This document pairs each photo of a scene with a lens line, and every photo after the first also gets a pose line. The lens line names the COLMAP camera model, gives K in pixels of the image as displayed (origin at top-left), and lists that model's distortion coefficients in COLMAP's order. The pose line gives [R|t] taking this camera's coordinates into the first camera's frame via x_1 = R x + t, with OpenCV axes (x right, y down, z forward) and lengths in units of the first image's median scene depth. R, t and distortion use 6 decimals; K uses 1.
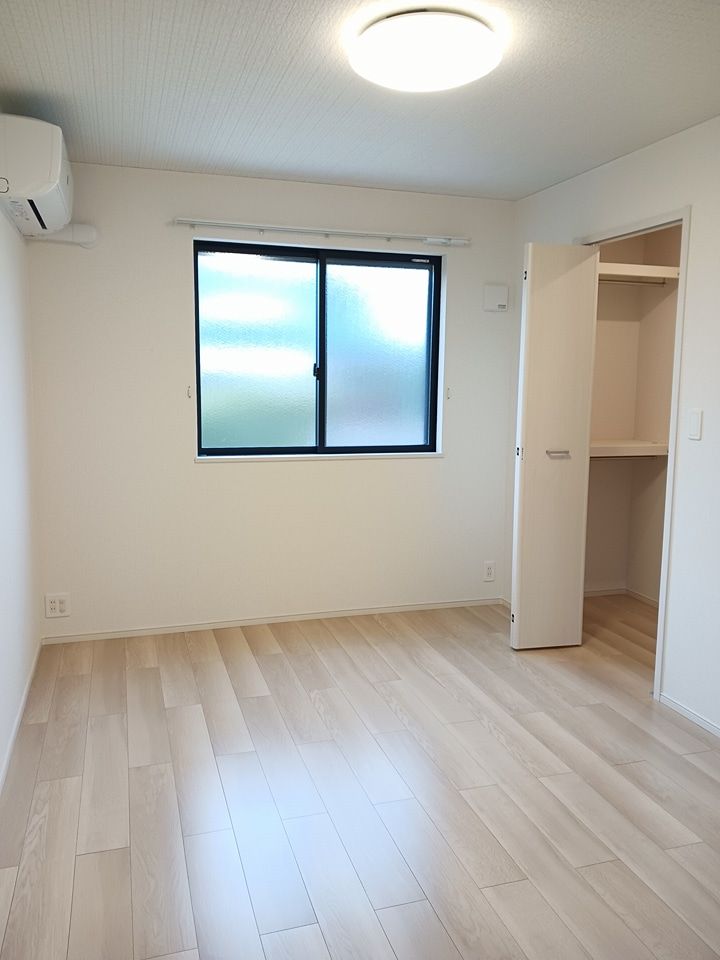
lens RADIAL K [[759.0, 0, 361.5], [0, 759.0, 477.7], [0, 0, 1]] dist [-0.008957, 0.004556]
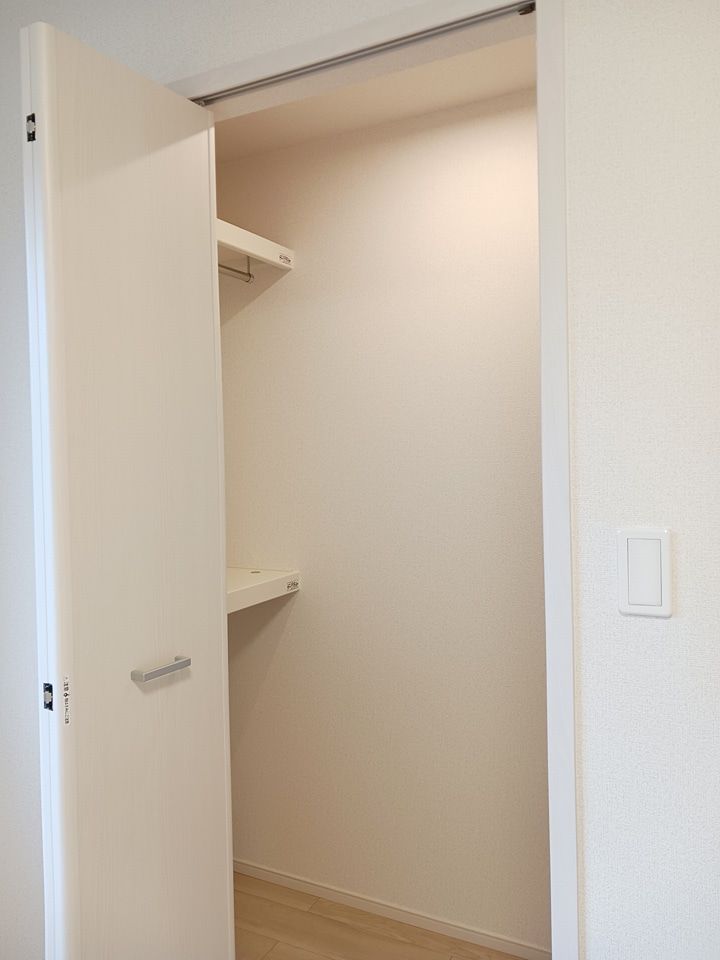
lens RADIAL K [[759.0, 0, 354.8], [0, 759.0, 476.2], [0, 0, 1]] dist [-0.008957, 0.004556]
pose [[0.718767, -0.044096, 0.693851, 0.089834], [0.119010, 0.991060, -0.060298, -0.090714], [-0.684990, 0.125916, 0.717589, 0.701666]]
